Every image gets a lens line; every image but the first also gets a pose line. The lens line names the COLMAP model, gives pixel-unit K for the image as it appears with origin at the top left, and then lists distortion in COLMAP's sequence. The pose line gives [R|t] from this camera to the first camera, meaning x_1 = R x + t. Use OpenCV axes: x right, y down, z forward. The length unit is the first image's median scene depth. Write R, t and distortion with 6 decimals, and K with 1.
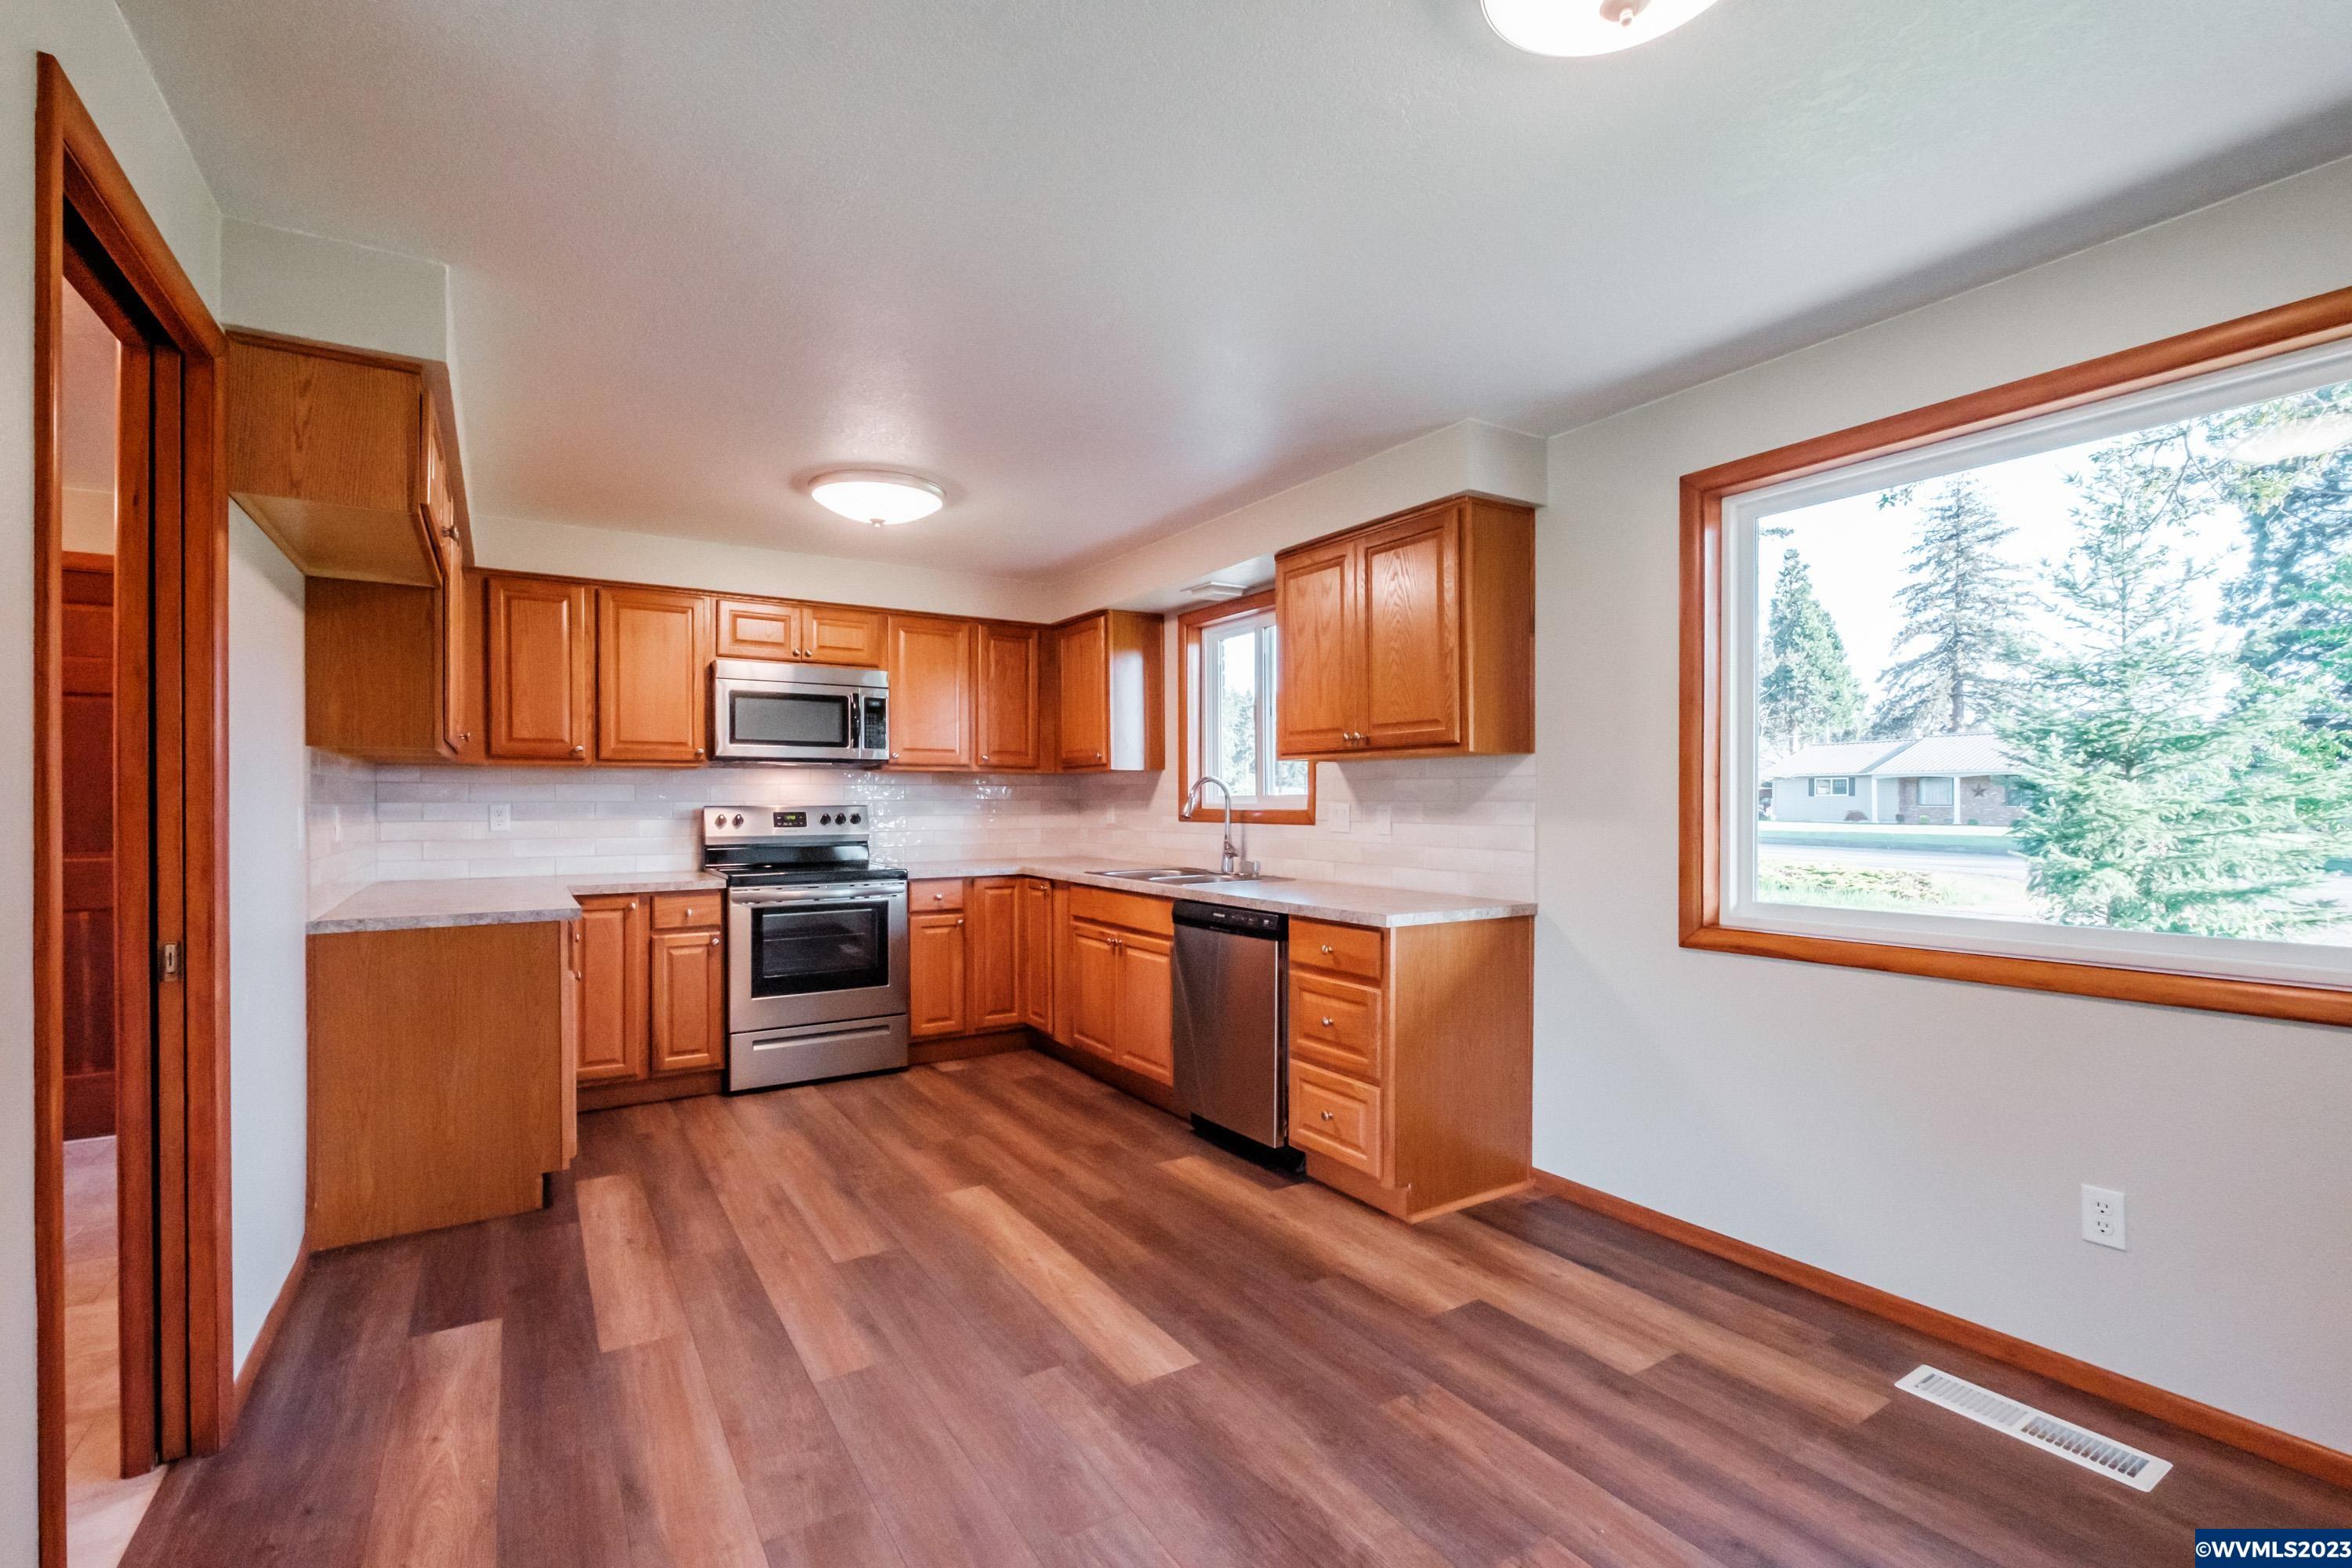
lens RADIAL K [[1020.2, 0, 1163.0], [0, 1020.2, 805.9], [0, 0, 1]] dist [-0.002272, 0.001233]
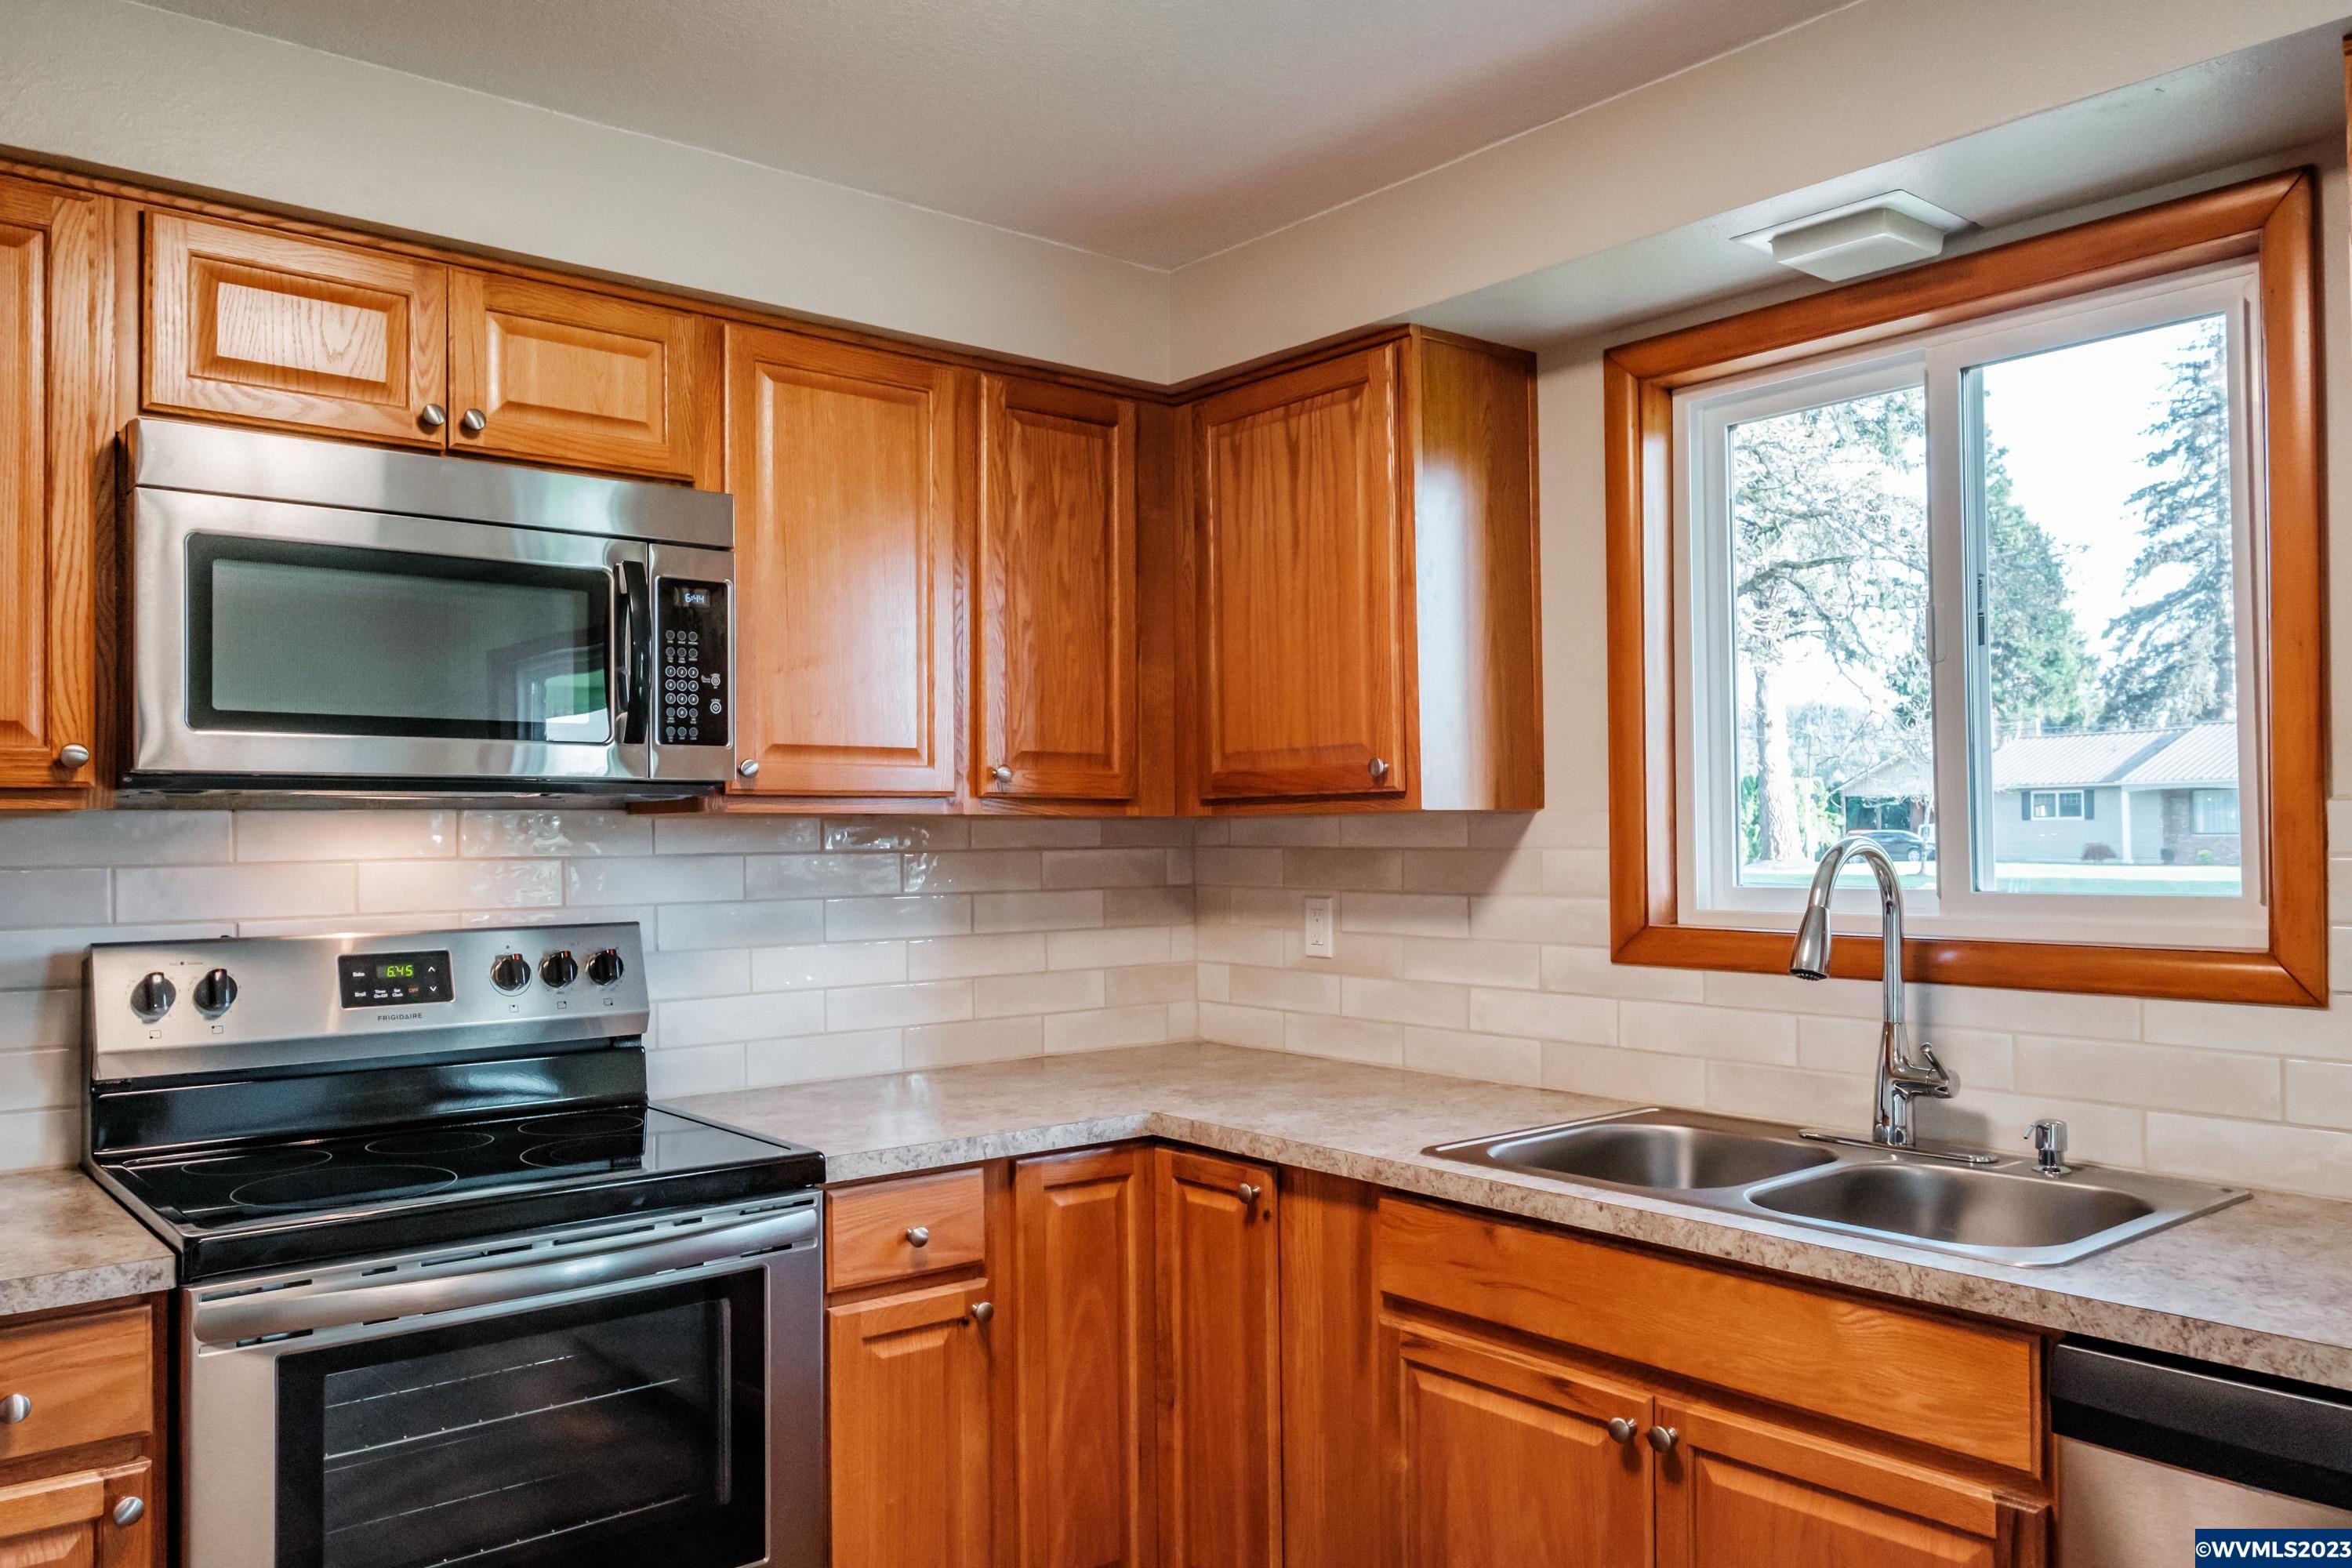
lens RADIAL K [[1720.4, 0, 1159.8], [0, 1720.4, 802.8], [0, 0, 1]] dist [0.004708, 0.001647]
pose [[0.992385, -0.004178, 0.123101, -0.209916], [0.006824, 0.999754, -0.021086, -0.027543], [-0.122982, 0.021765, 0.992170, 0.478201]]
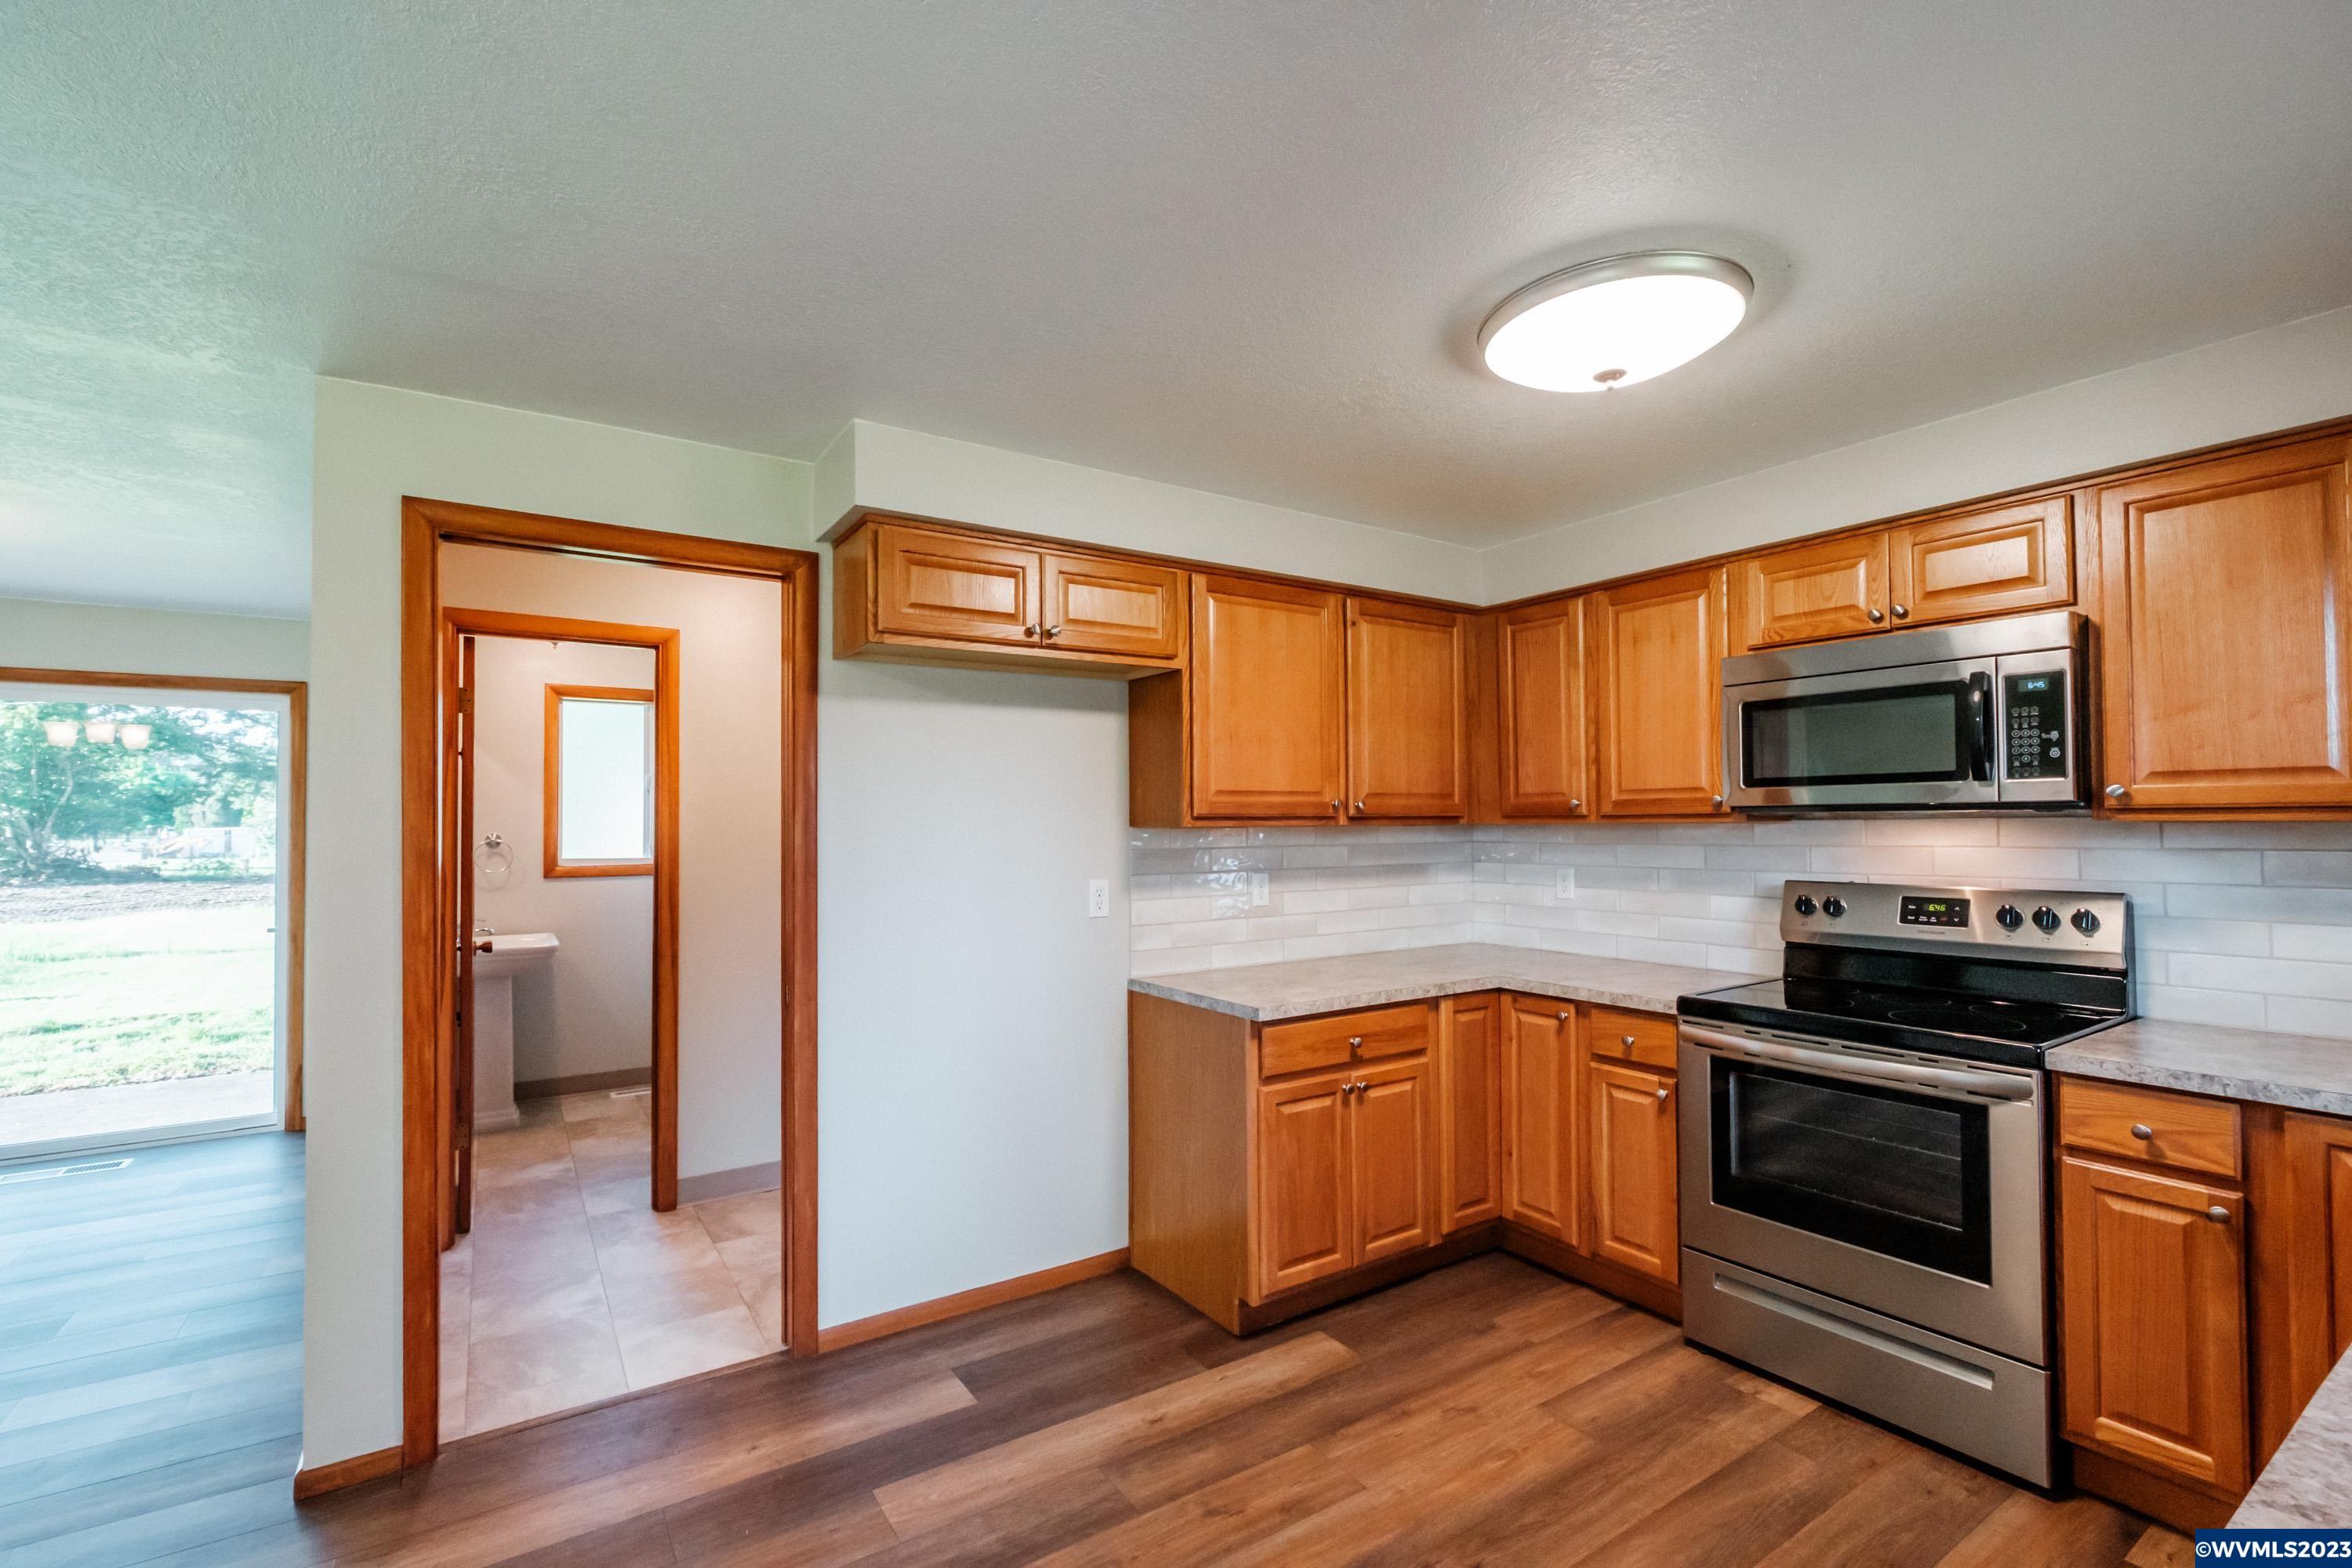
lens RADIAL K [[1020.2, 0, 1150.4], [0, 1020.2, 805.7], [0, 0, 1]] dist [-0.002272, 0.001233]
pose [[0.014164, -0.015370, -0.999782, 0.191376], [0.003113, 0.999878, -0.015327, -0.038266], [0.999895, -0.002895, 0.014210, 0.586586]]
